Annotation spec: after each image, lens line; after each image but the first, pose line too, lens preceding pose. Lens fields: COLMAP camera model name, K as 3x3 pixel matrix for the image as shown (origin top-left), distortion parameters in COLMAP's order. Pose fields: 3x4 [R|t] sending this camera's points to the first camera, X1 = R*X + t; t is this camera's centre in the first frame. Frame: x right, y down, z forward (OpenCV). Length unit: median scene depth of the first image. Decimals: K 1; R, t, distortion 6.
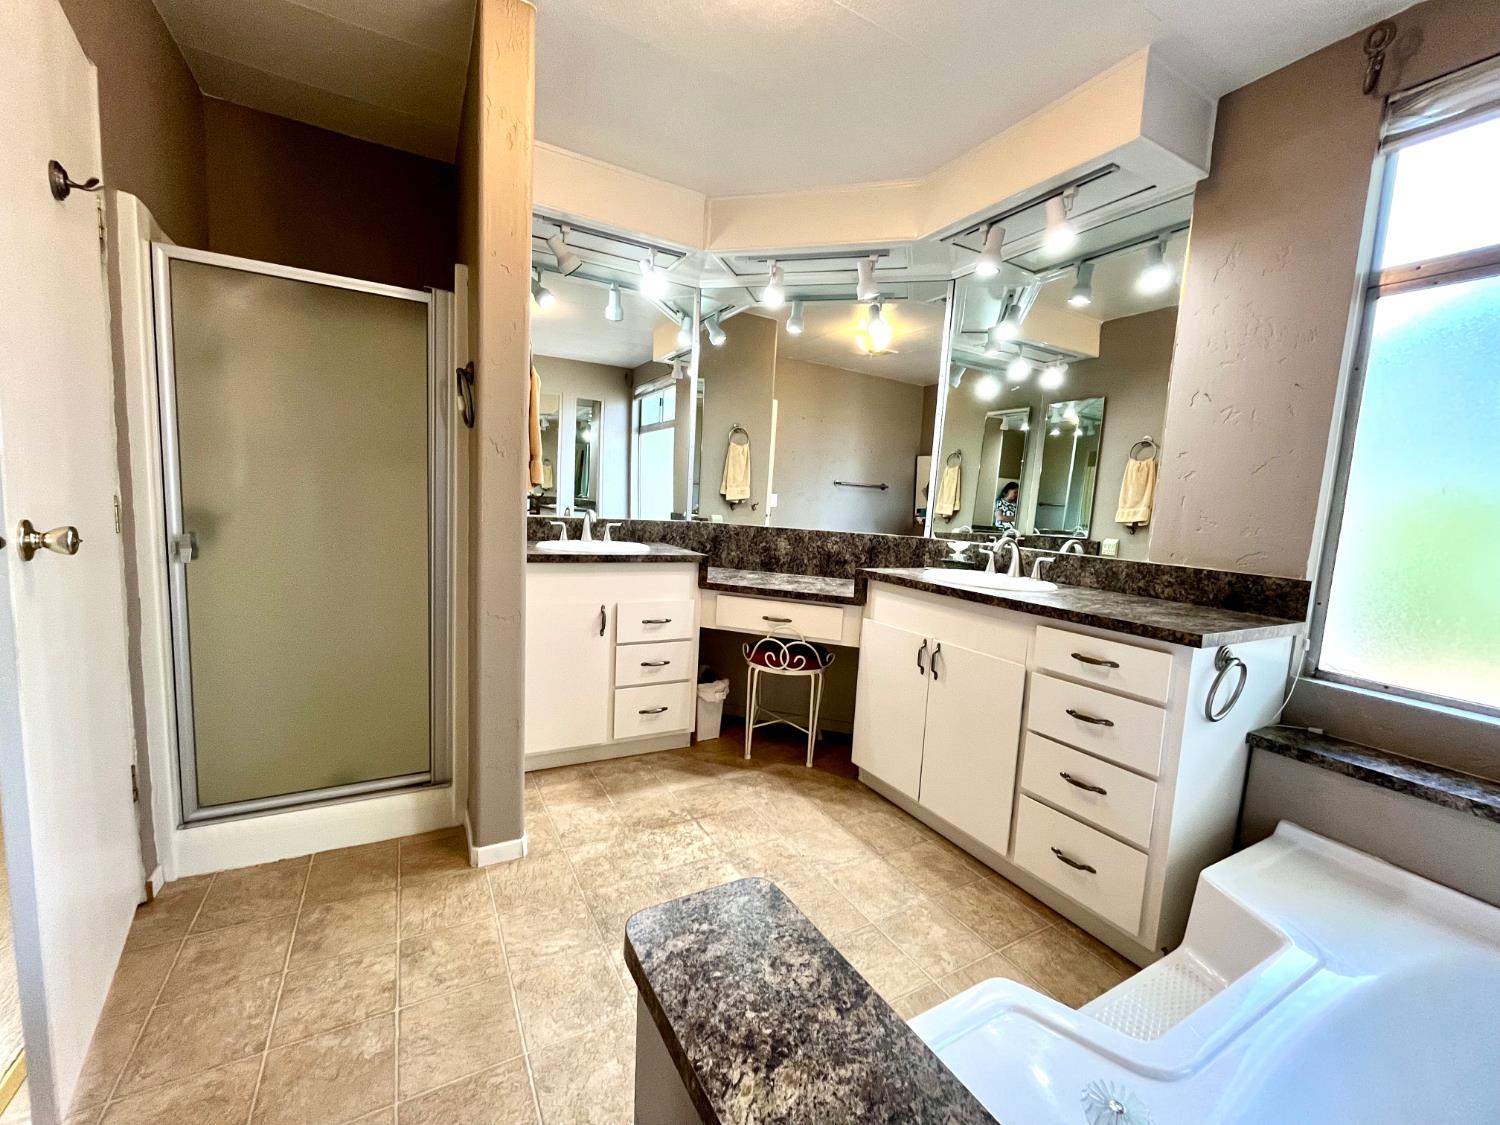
lens RADIAL K [[608.7, 0, 748.1], [0, 608.7, 565.1], [0, 0, 1]] dist [-0.001533, 0.000088]
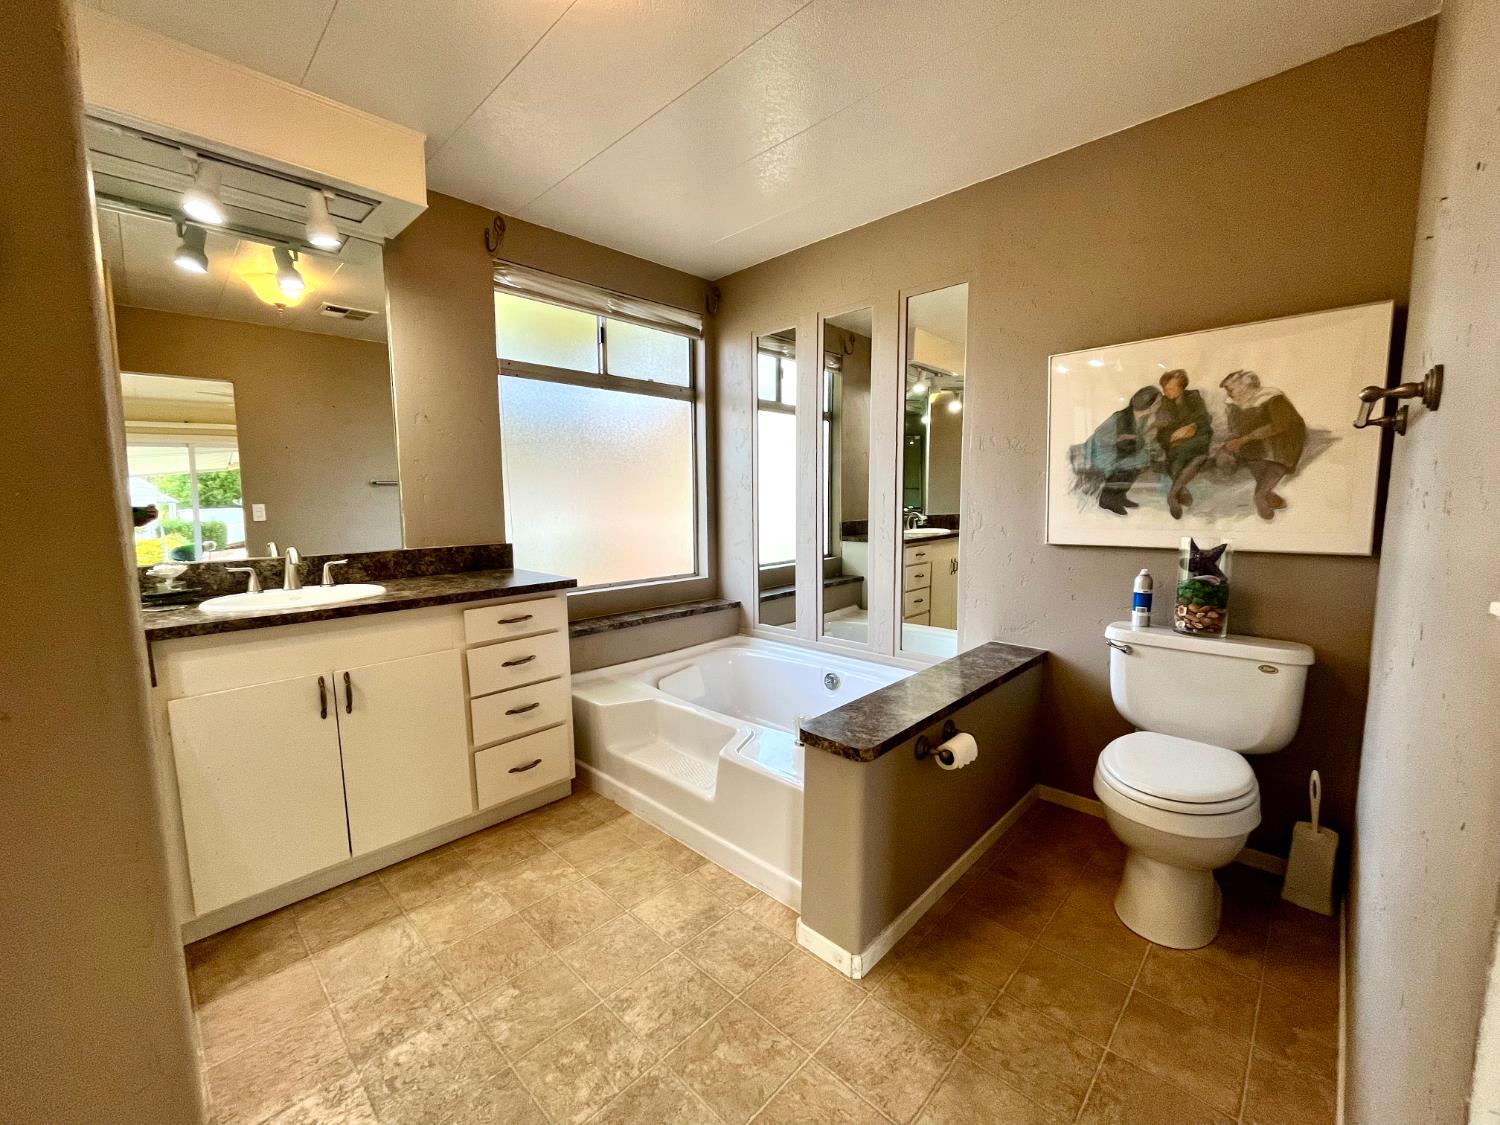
lens RADIAL K [[608.7, 0, 748.1], [0, 608.7, 565.1], [0, 0, 1]] dist [-0.001533, 0.000088]
pose [[-0.285788, -0.158428, 0.945106, -0.740961], [0.099314, 0.976032, 0.193644, -0.152216], [-0.953133, 0.149204, -0.263204, 0.730430]]
